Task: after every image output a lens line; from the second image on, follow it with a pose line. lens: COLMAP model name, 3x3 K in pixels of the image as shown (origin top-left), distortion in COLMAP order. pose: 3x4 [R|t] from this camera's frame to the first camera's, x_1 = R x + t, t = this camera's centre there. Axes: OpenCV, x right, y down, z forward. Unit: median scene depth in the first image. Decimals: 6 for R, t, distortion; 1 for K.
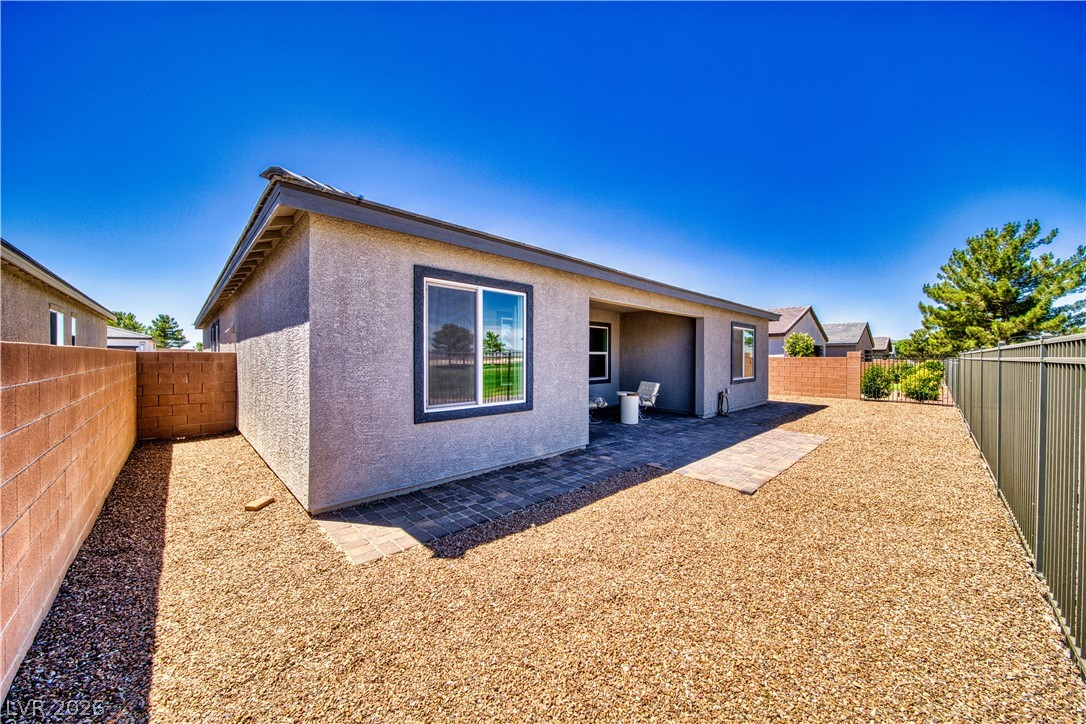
lens RADIAL K [[390.1, 0, 535.9], [0, 390.1, 362.2], [0, 0, 1]] dist [-0.001979, -0.000602]
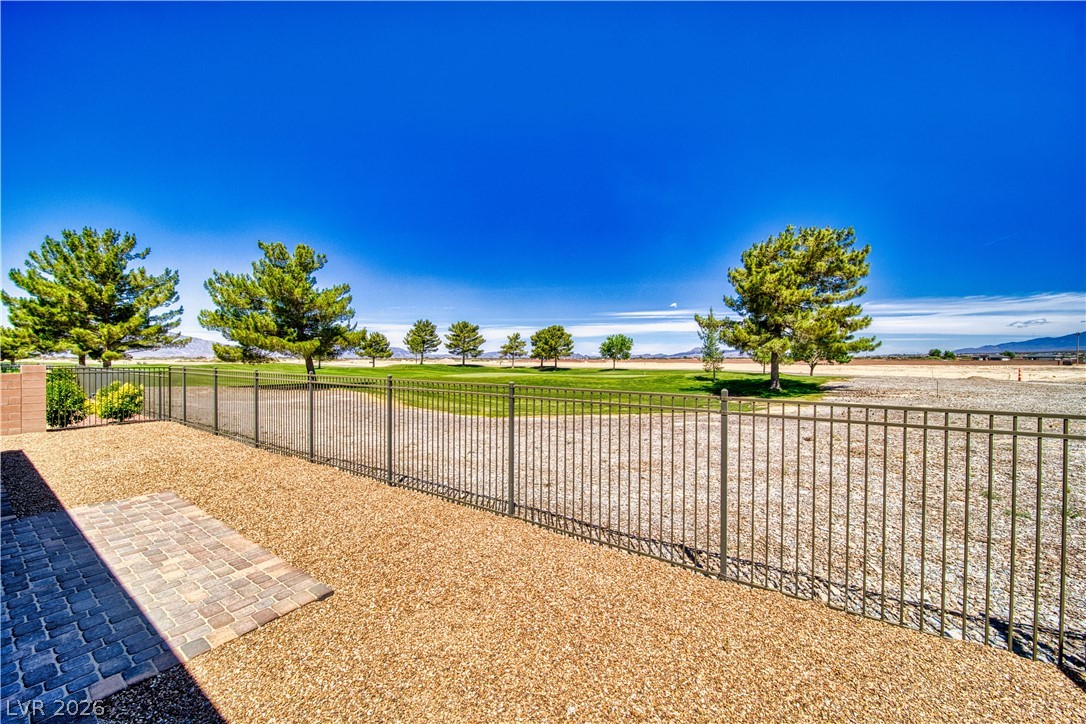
lens RADIAL K [[390.1, 0, 540.5], [0, 390.1, 359.9], [0, 0, 1]] dist [-0.001979, -0.000602]
pose [[-0.247165, -0.013163, 0.968884, -0.051532], [0.005528, 0.999872, 0.014994, -0.023056], [-0.968958, 0.009062, -0.247060, 0.154688]]
